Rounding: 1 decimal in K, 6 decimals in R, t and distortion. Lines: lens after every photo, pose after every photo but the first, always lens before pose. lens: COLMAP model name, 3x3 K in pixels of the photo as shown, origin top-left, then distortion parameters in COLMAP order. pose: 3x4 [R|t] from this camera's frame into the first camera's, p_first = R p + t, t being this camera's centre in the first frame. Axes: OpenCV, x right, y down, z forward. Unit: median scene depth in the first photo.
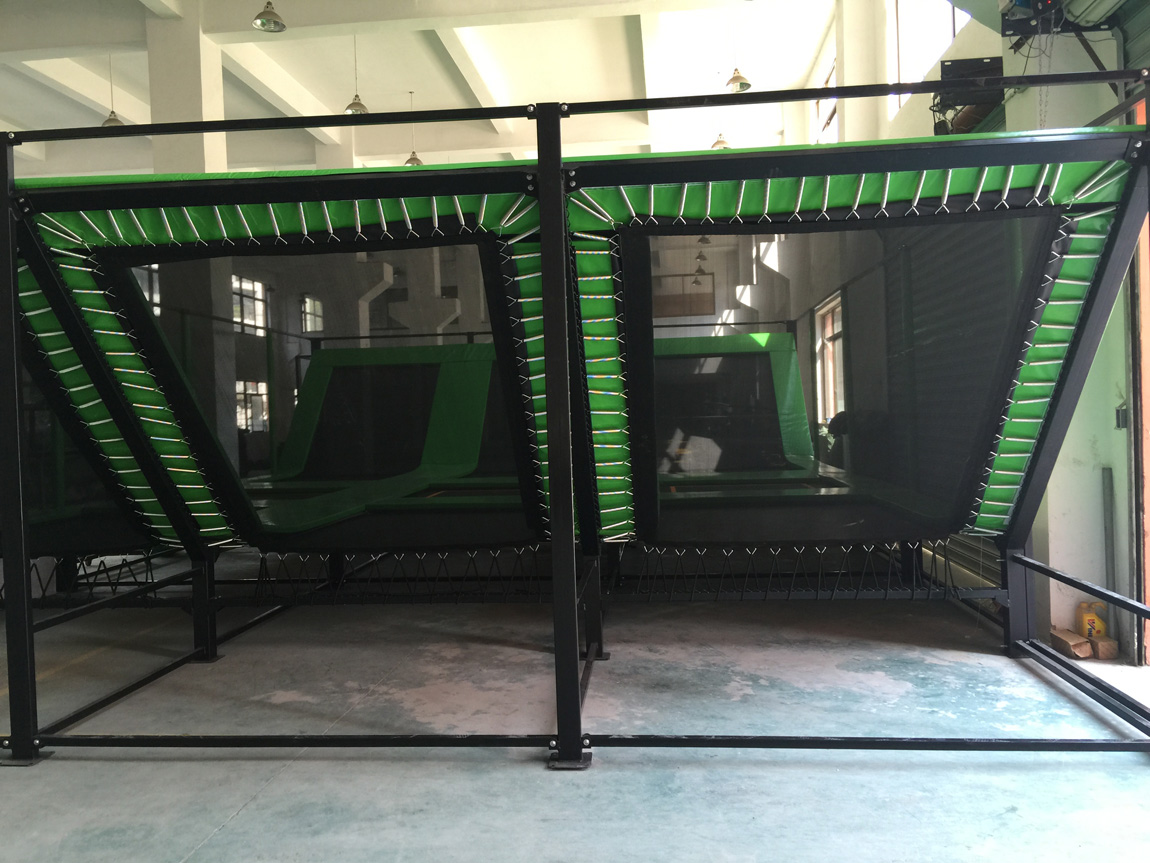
lens RADIAL K [[979.5, 0, 575.0], [0, 979.5, 431.5], [0, 0, 1]] dist [0.115261, -0.204521]
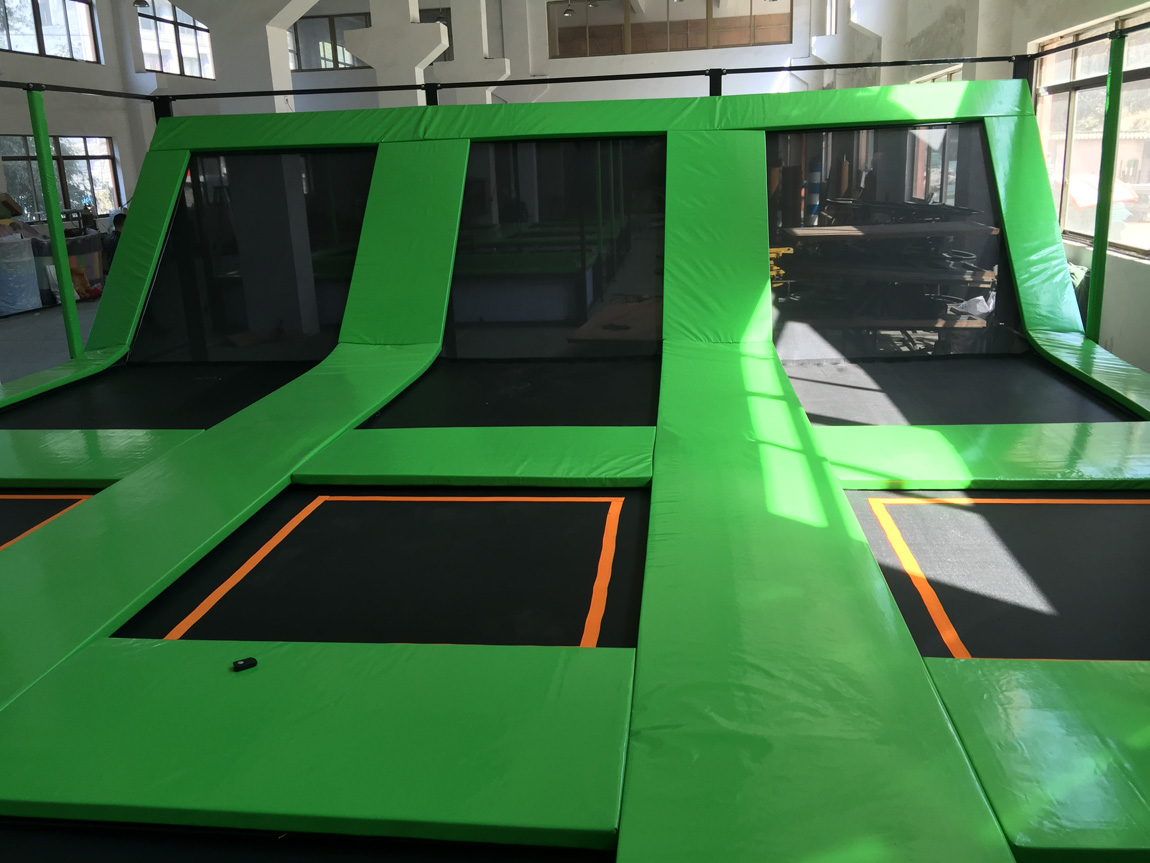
lens RADIAL K [[979.5, 0, 575.0], [0, 979.5, 431.5], [0, 0, 1]] dist [0.115261, -0.204521]
pose [[0.999669, -0.000792, -0.025698, -0.008868], [0.007168, 0.968487, 0.248959, -0.046757], [0.024691, -0.249061, 0.968173, 0.382082]]
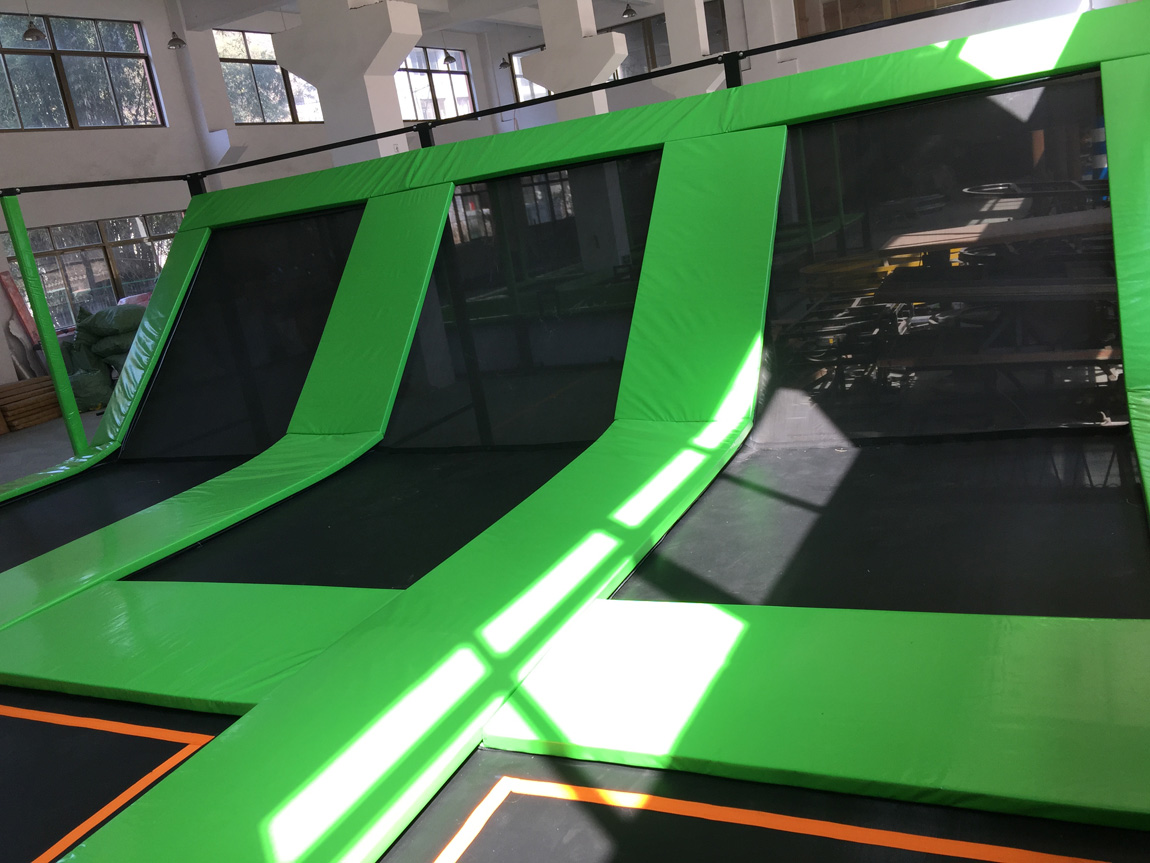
lens RADIAL K [[979.5, 0, 575.0], [0, 979.5, 431.5], [0, 0, 1]] dist [0.115261, -0.204521]
pose [[0.927620, -0.036496, -0.371739, 0.139025], [0.130193, 0.964396, 0.230195, -0.053617], [0.350102, -0.261931, 0.899344, 0.510925]]
